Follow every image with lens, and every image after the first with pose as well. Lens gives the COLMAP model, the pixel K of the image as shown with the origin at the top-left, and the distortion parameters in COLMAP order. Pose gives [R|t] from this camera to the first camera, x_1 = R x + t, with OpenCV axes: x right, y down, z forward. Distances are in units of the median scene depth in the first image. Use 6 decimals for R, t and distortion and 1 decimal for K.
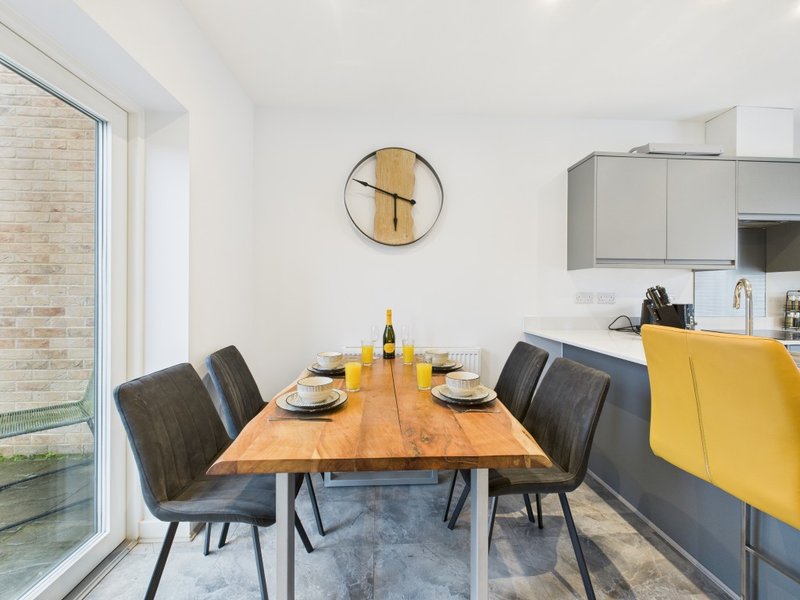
lens RADIAL K [[322.3, 0, 399.3], [0, 322.3, 289.1], [0, 0, 1]] dist [-0.001259, -0.000023]
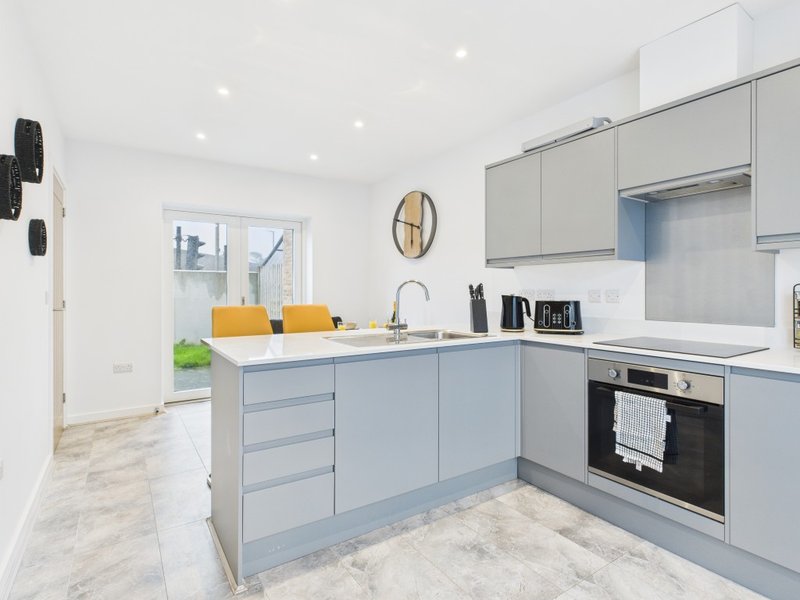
lens RADIAL K [[422.4, 0, 400.9], [0, 422.4, 304.1], [0, 0, 1]] dist [-0.000549, -0.000350]
pose [[0.499864, 0.023639, -0.865781, 1.951790], [0.010091, 0.999401, 0.033113, 0.012774], [0.866045, -0.025288, 0.499326, -0.025538]]
